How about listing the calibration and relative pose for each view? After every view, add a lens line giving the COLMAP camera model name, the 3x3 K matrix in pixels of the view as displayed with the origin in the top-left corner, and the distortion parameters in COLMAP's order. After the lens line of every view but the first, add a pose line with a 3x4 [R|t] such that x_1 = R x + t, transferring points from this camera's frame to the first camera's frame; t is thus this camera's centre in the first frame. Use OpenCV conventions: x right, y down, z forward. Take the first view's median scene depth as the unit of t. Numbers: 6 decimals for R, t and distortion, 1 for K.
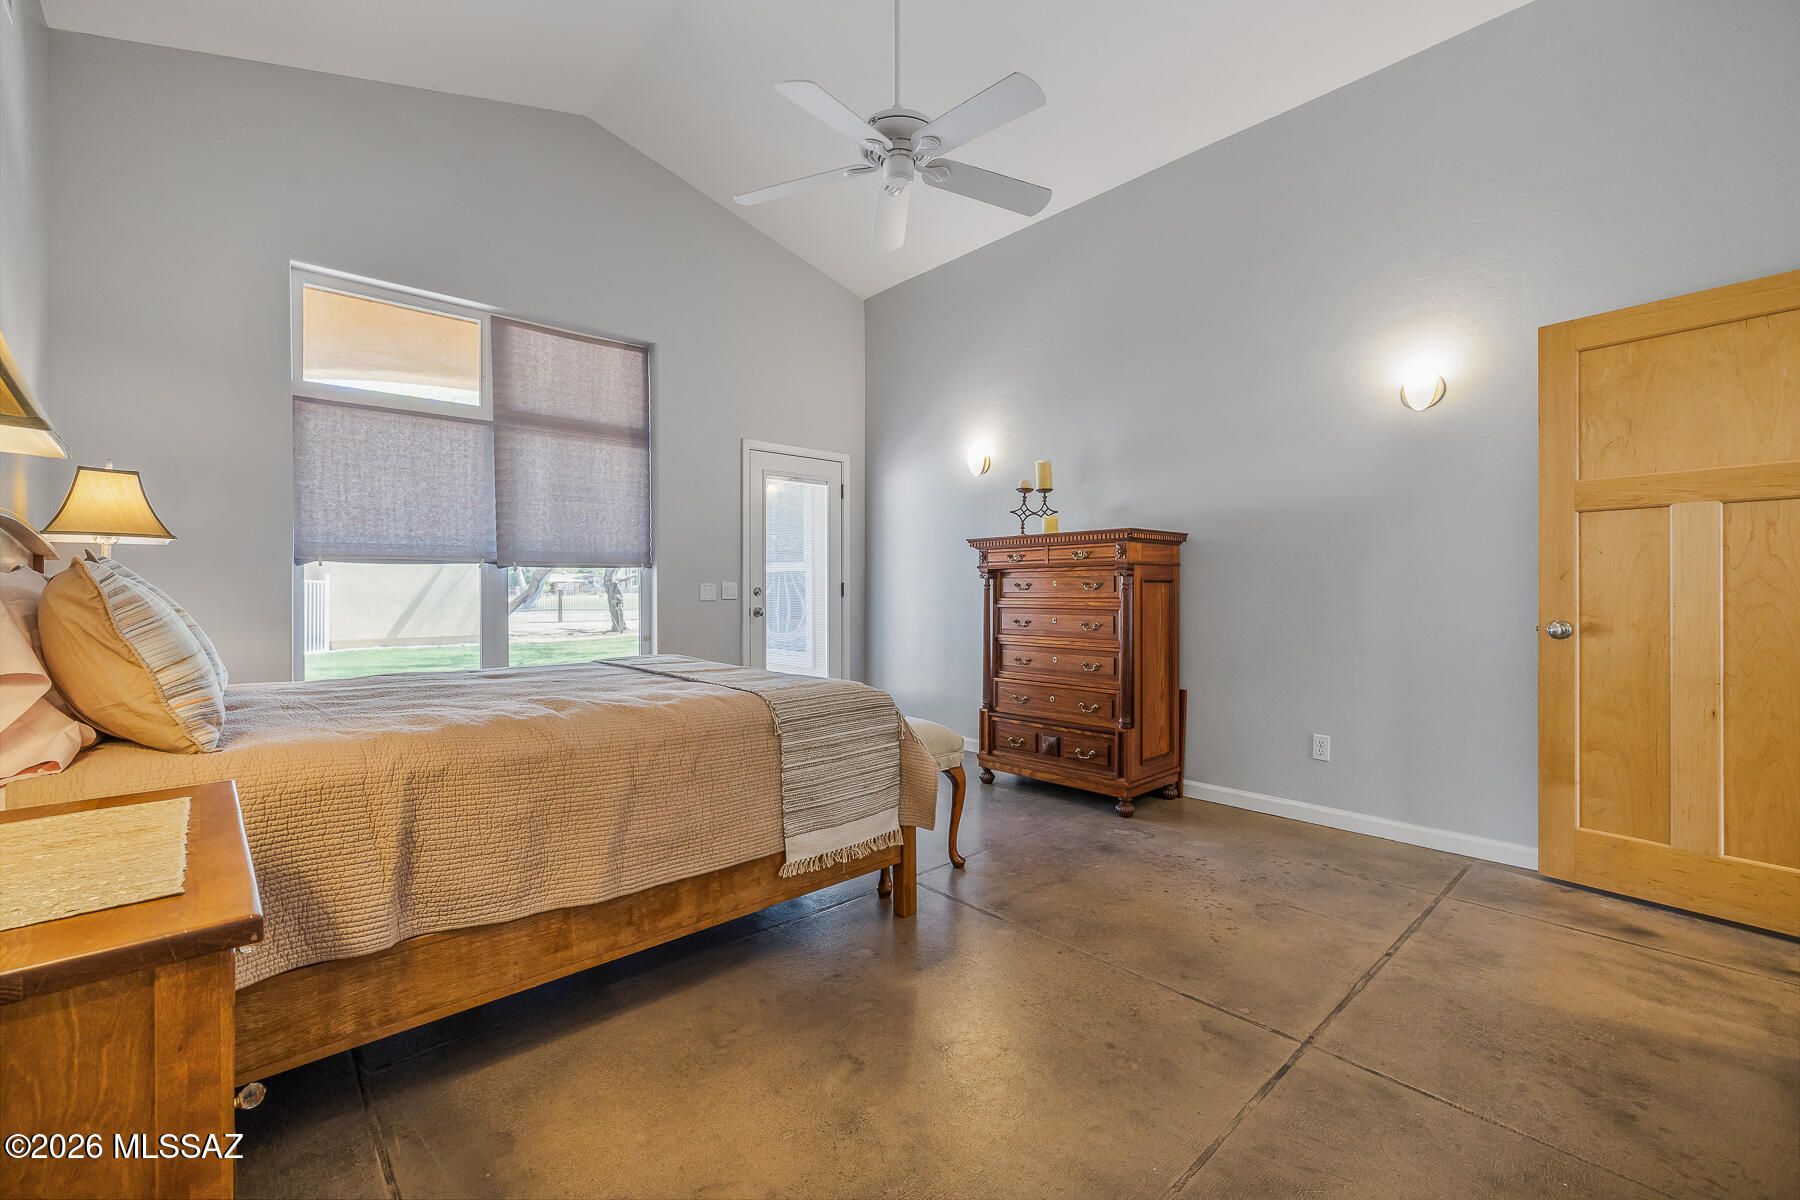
lens RADIAL K [[754.1, 0, 885.8], [0, 754.1, 591.0], [0, 0, 1]] dist [0.002056, 0.000132]
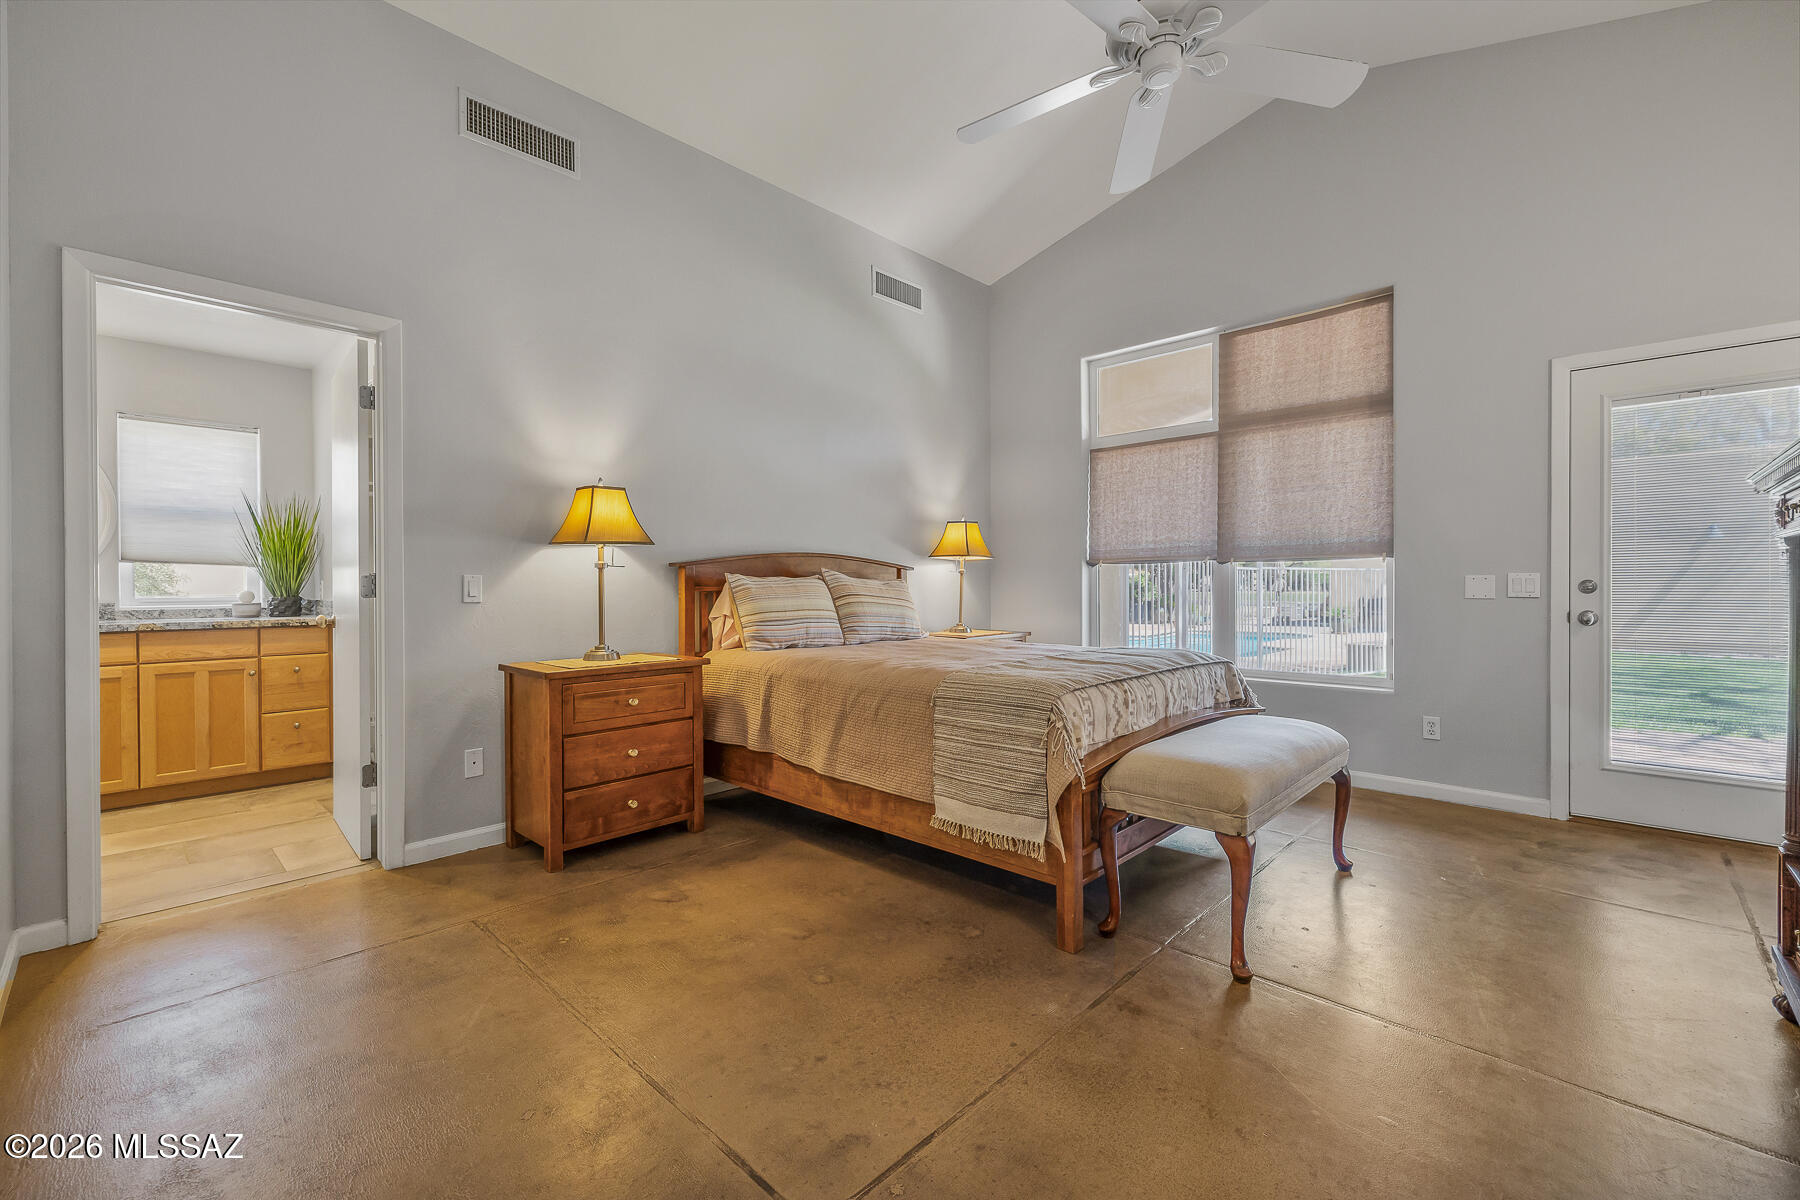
lens RADIAL K [[754.1, 0, 885.8], [0, 754.1, 591.0], [0, 0, 1]] dist [0.002056, 0.000132]
pose [[0.066768, 0.010656, -0.997712, 0.554387], [-0.000331, 0.999943, 0.010658, -0.002934], [0.997768, -0.000381, 0.066768, 0.447716]]
